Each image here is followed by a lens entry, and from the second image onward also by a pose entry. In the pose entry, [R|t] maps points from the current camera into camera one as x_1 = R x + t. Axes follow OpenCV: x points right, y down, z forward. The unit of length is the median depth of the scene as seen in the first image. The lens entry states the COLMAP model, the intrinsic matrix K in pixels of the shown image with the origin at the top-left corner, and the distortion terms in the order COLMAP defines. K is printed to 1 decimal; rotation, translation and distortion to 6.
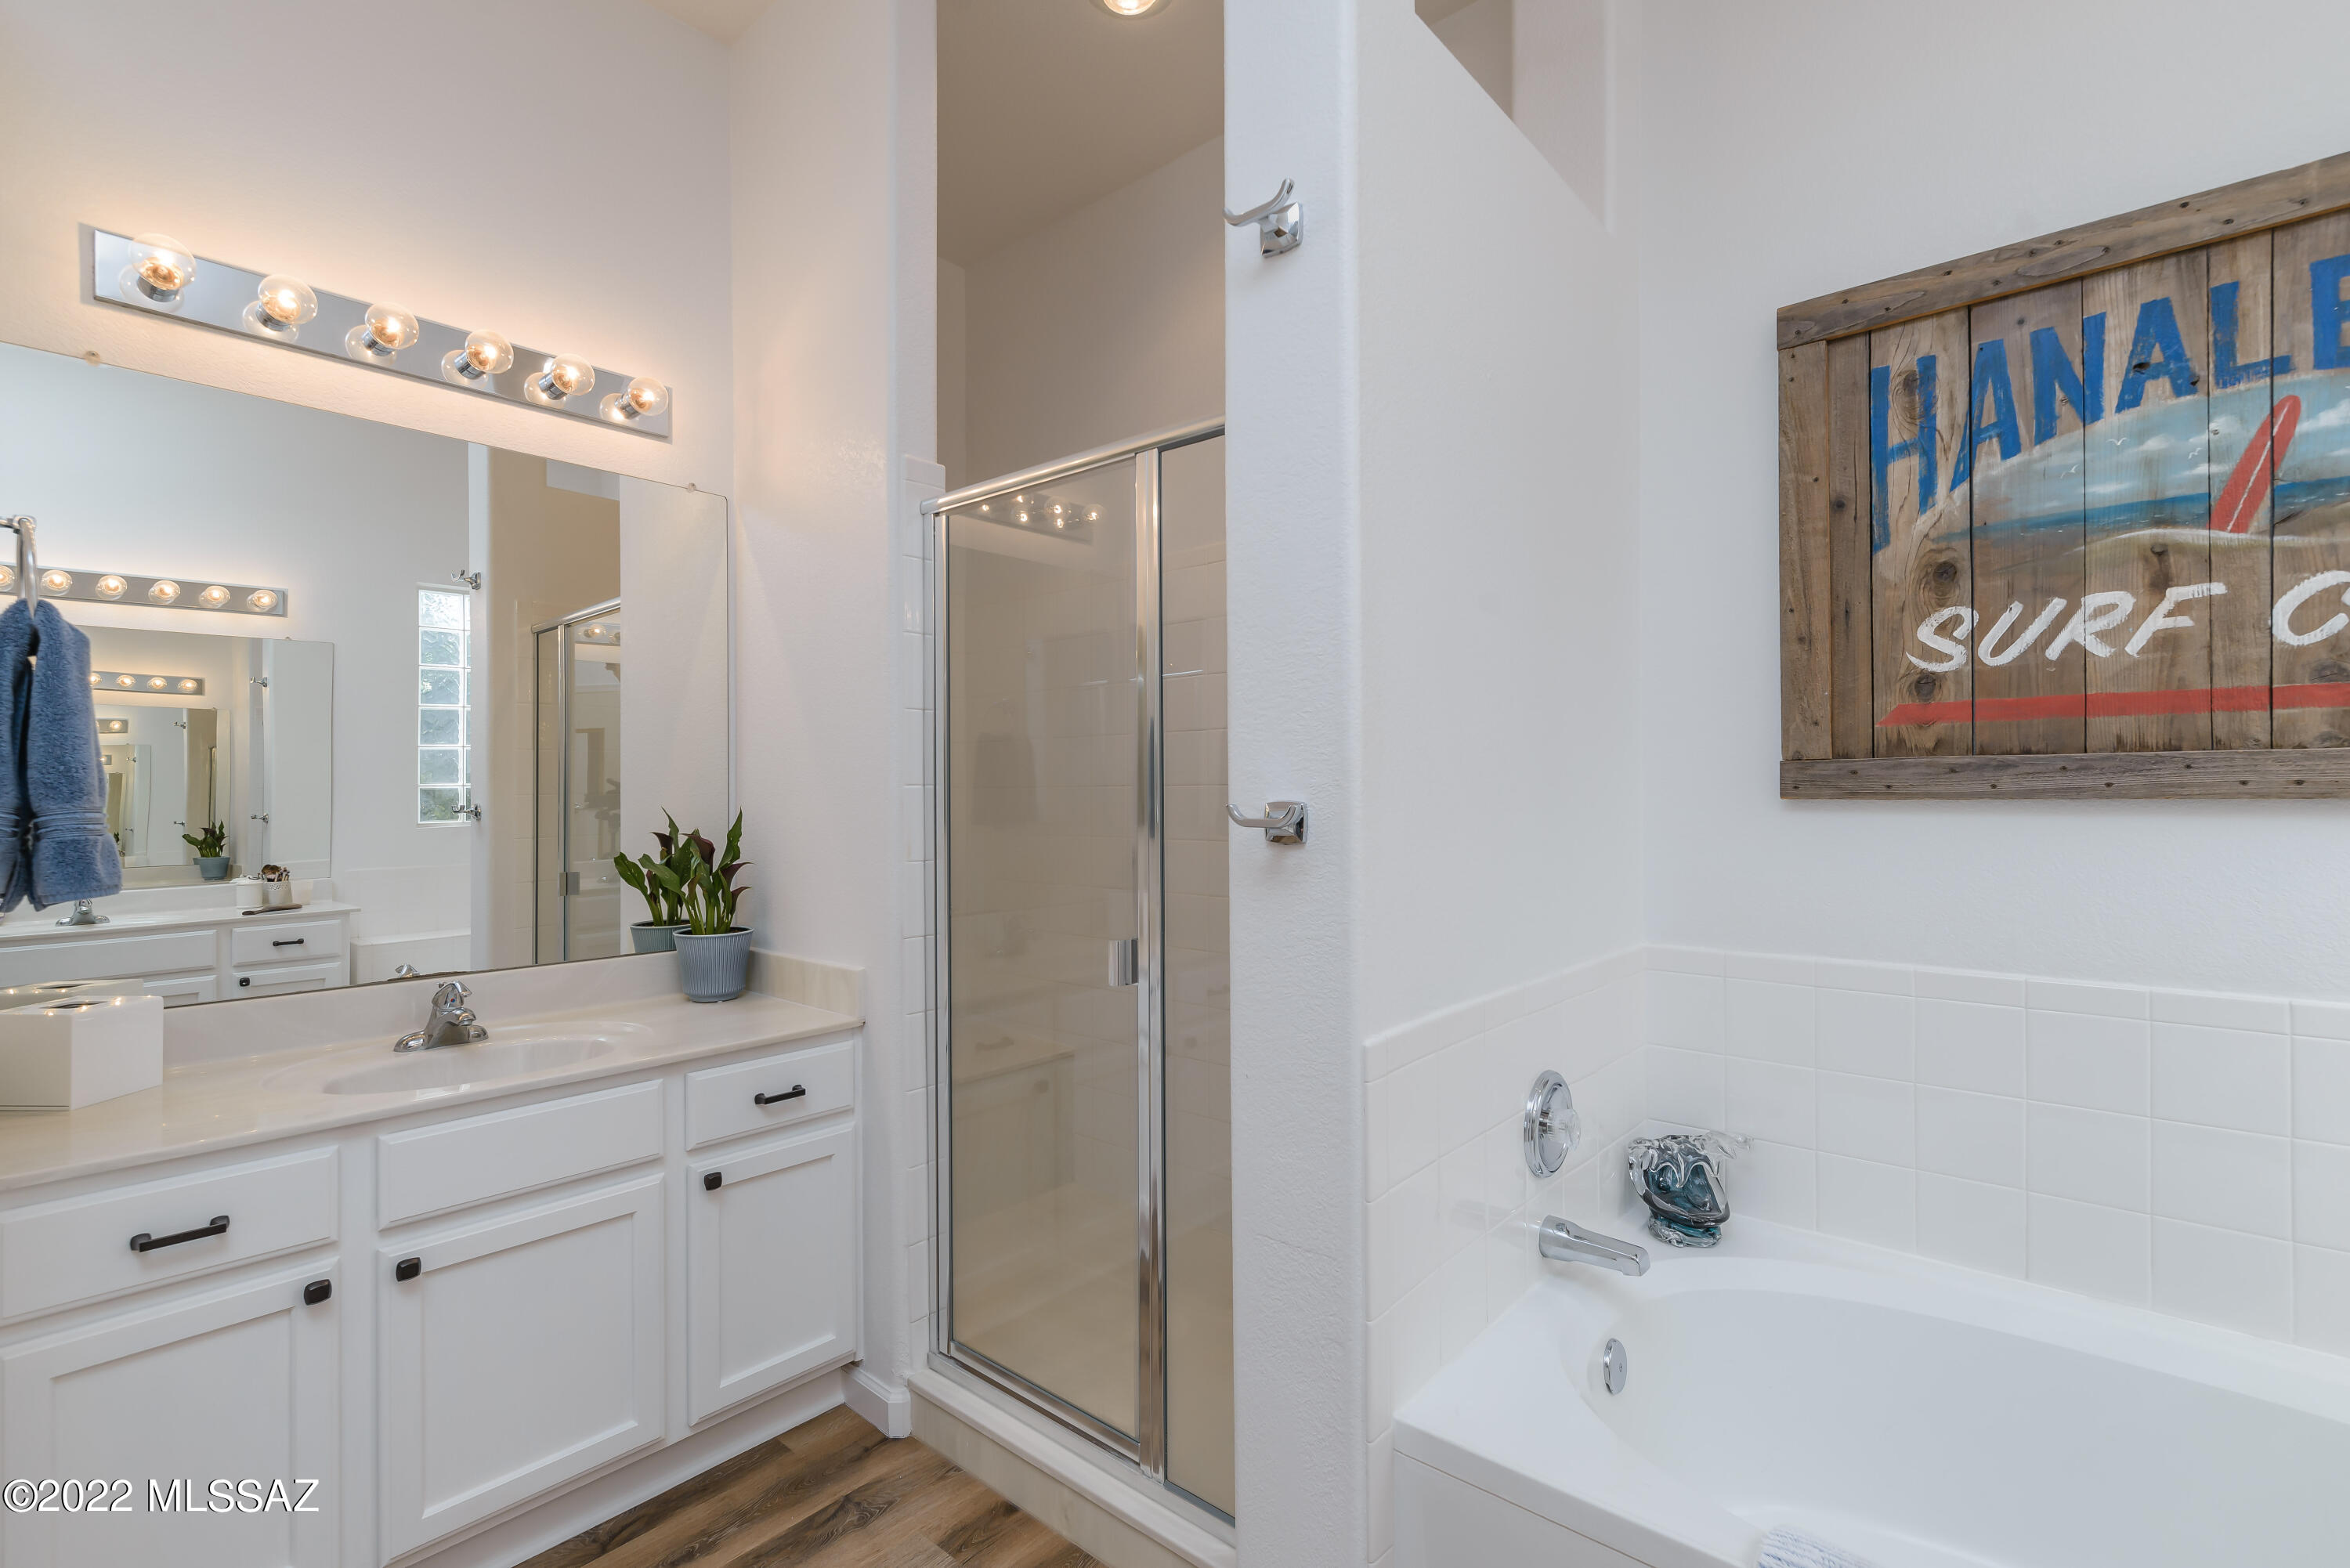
lens RADIAL K [[1066.6, 0, 1175.7], [0, 1066.6, 789.1], [0, 0, 1]] dist [-0.001883, 0.002189]
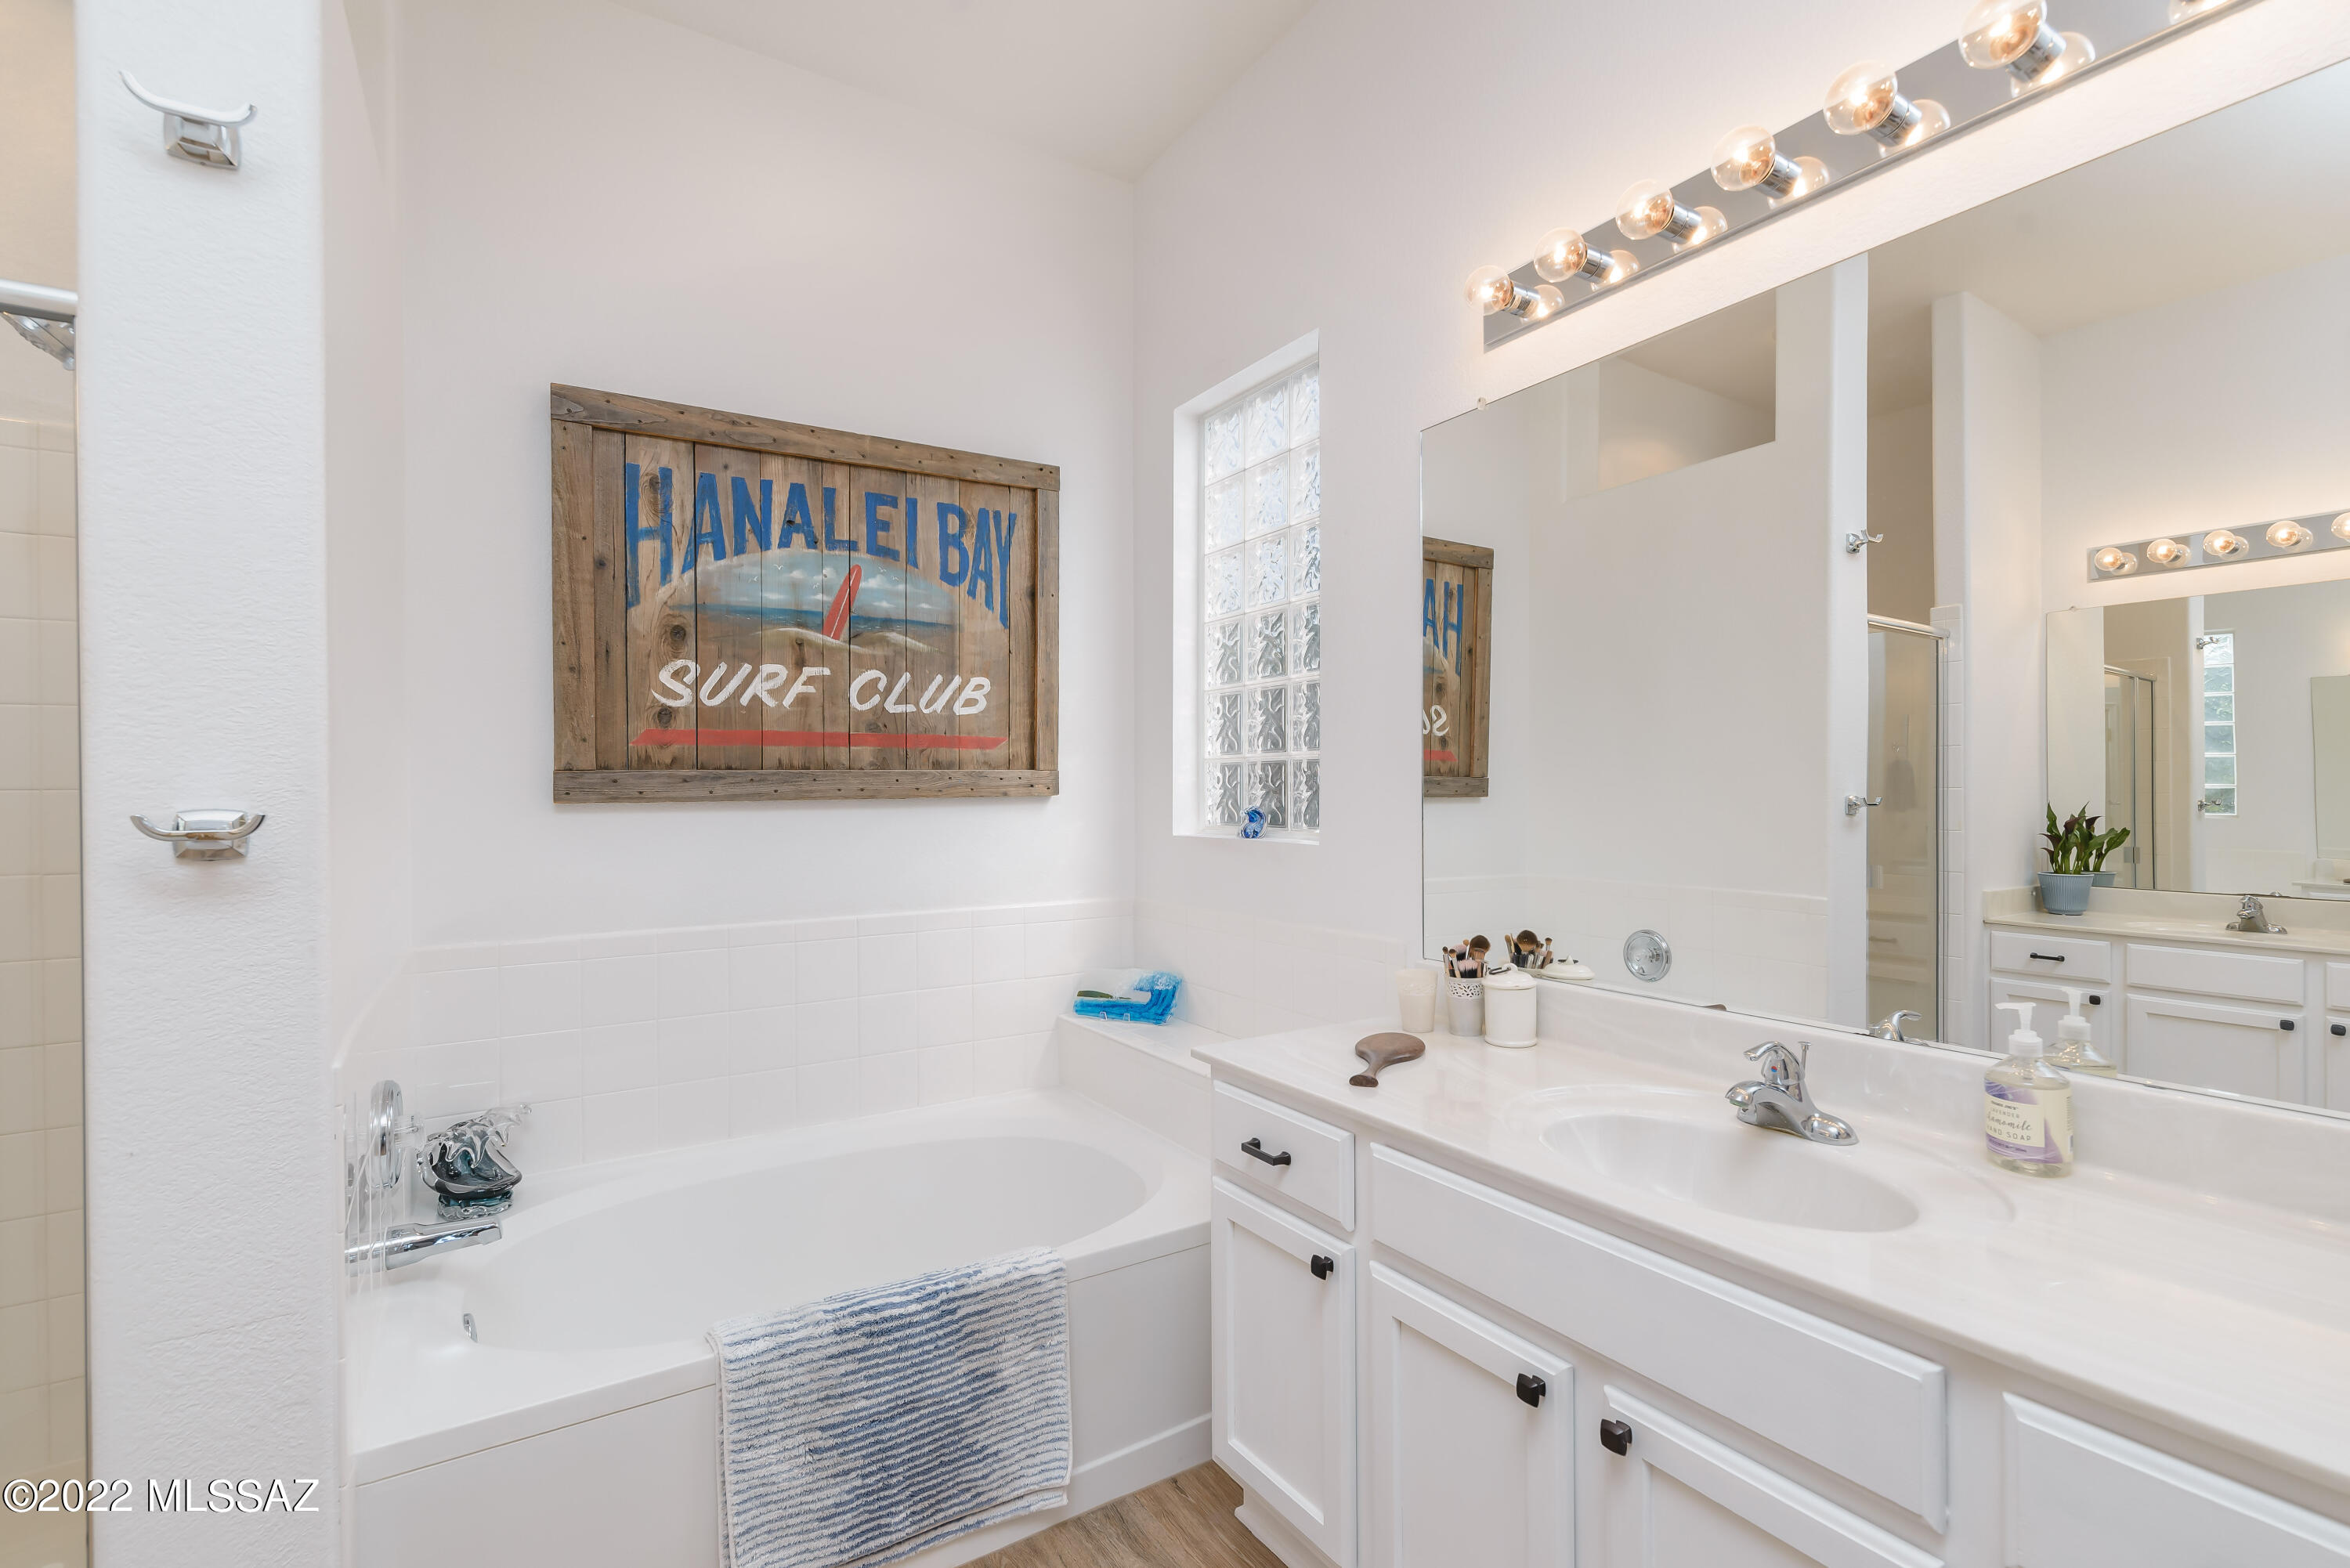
lens RADIAL K [[1066.6, 0, 1186.3], [0, 1066.6, 789.0], [0, 0, 1]] dist [-0.001883, 0.002189]
pose [[0.281428, 0.003094, 0.959577, -0.398762], [0.005148, 0.999976, -0.004734, 0.002887], [-0.959569, 0.006272, 0.281405, 0.009375]]
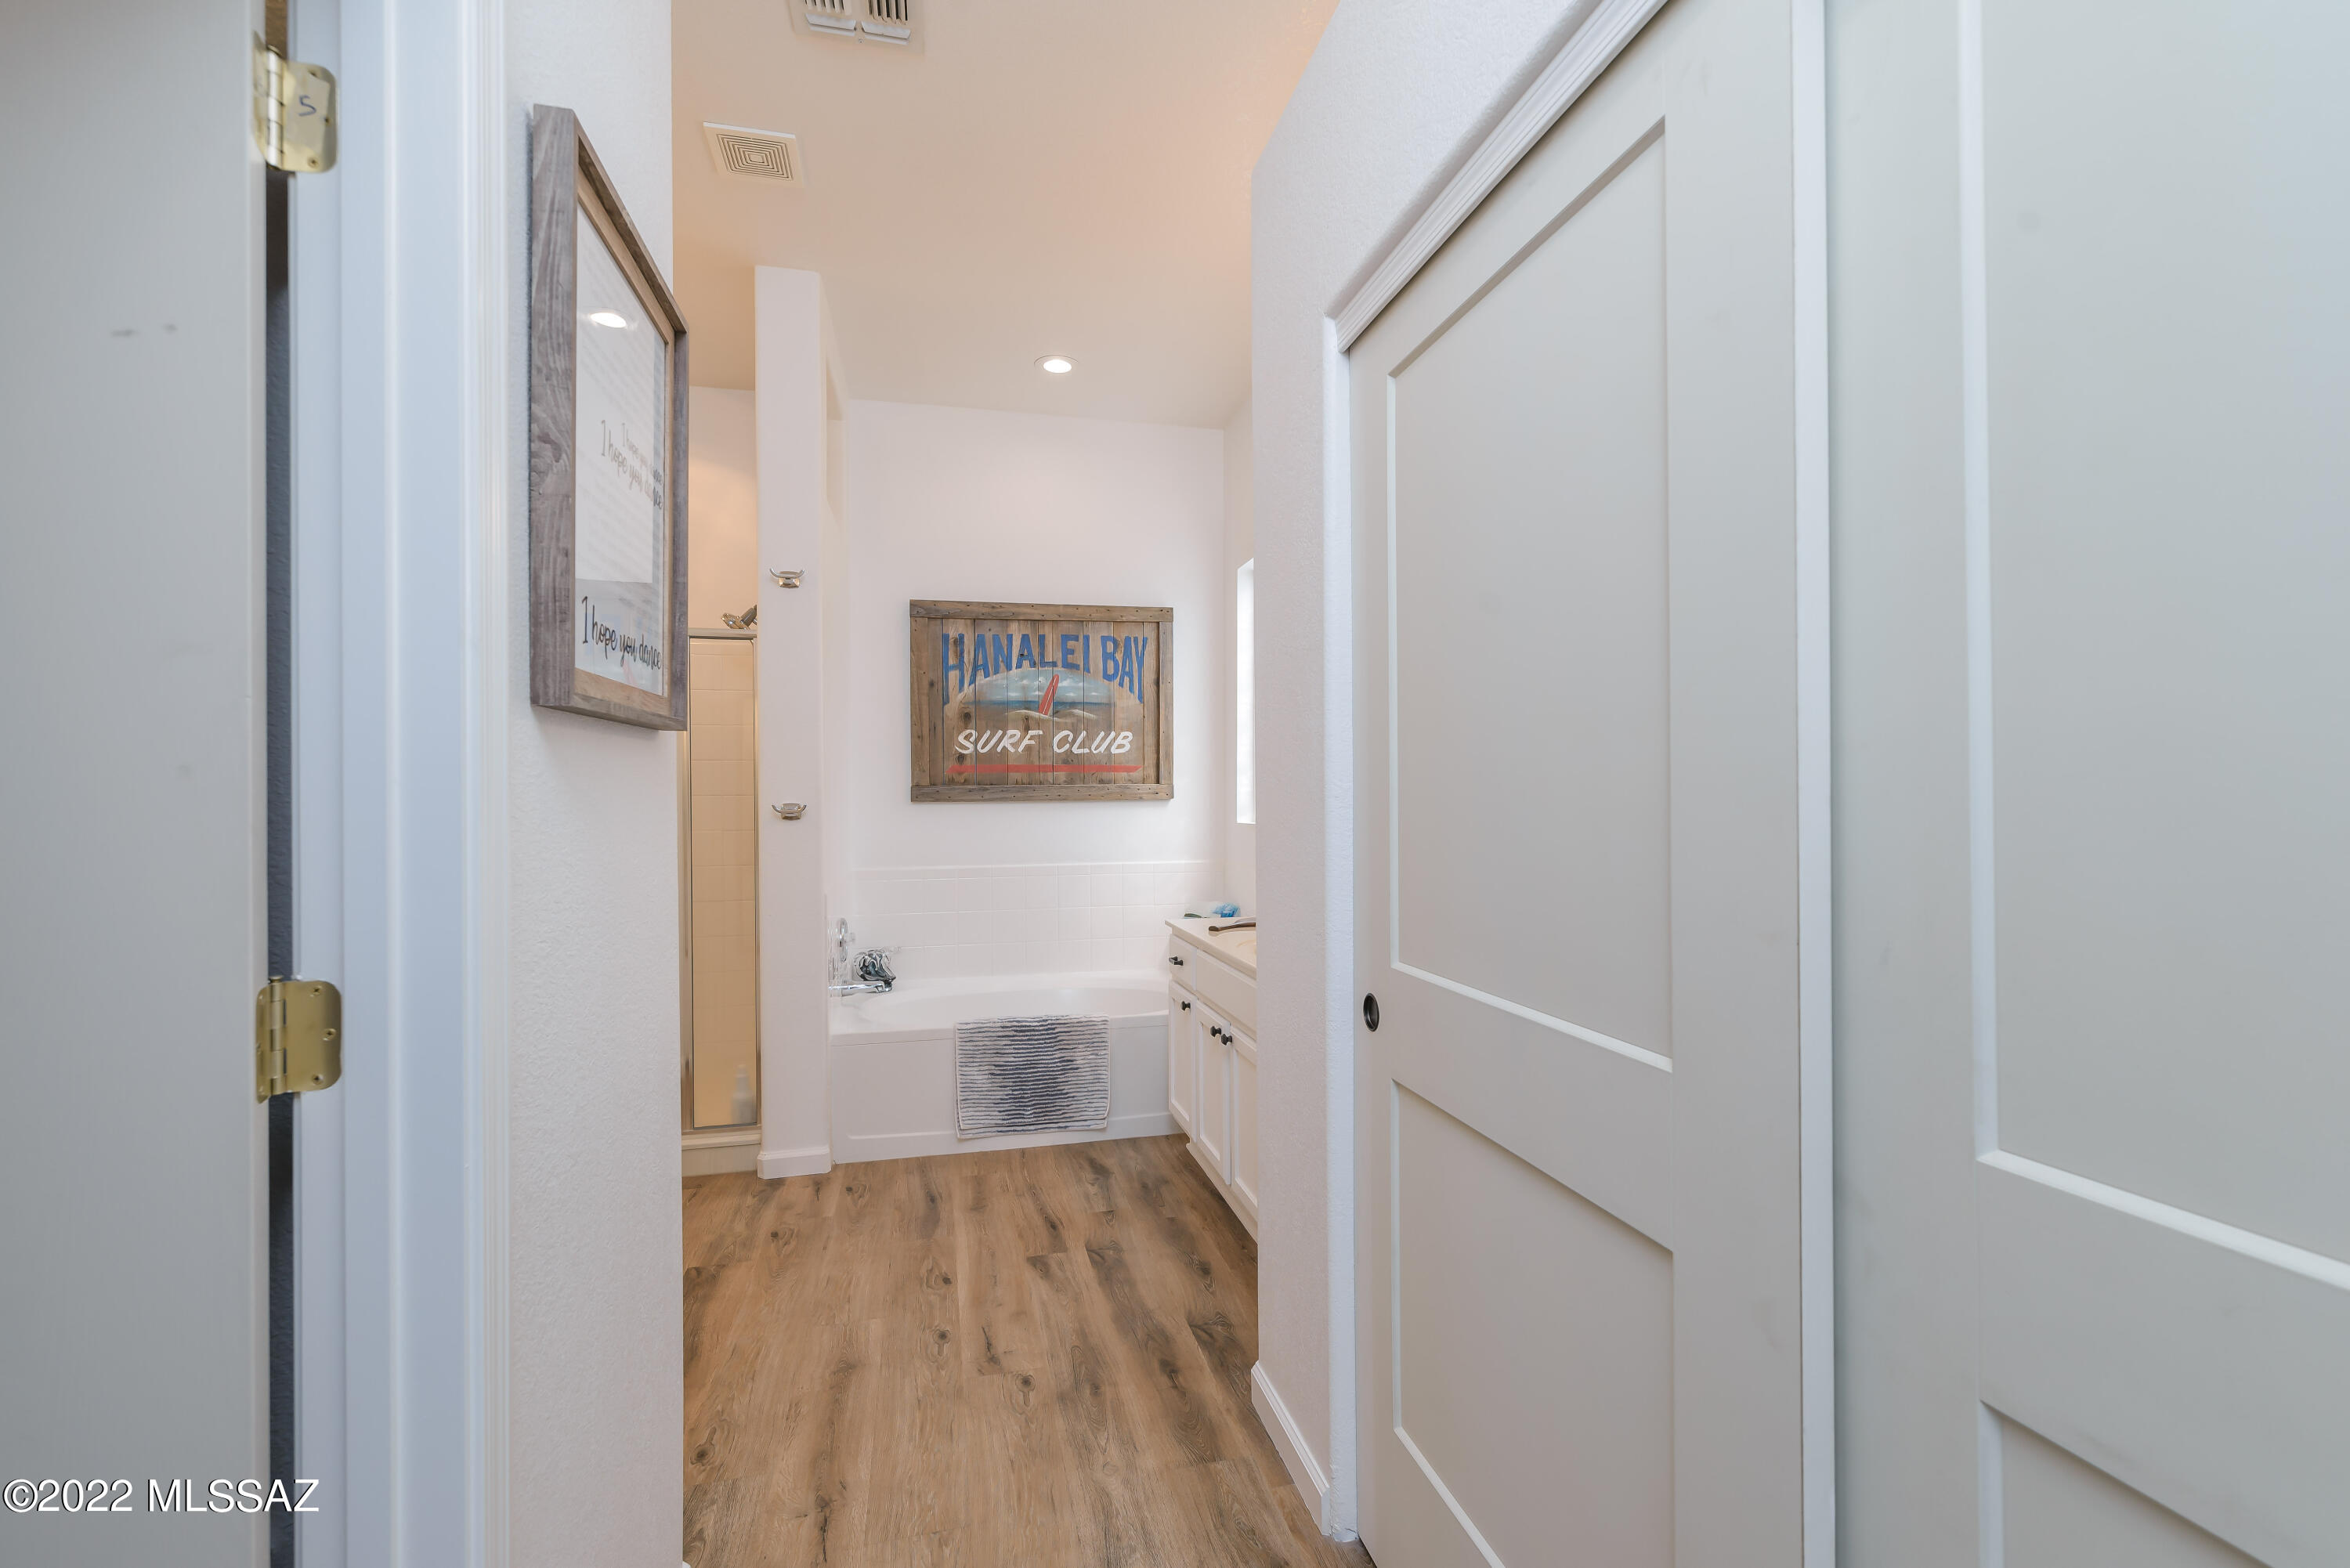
lens RADIAL K [[1011.6, 0, 1176.2], [0, 1011.6, 793.1], [0, 0, 1]] dist [0.002252, 0.000217]
pose [[0.579968, 0.003392, 0.814632, -1.062859], [0.003539, 0.999971, -0.006684, 0.006953], [-0.814632, 0.006759, 0.579939, -0.914252]]
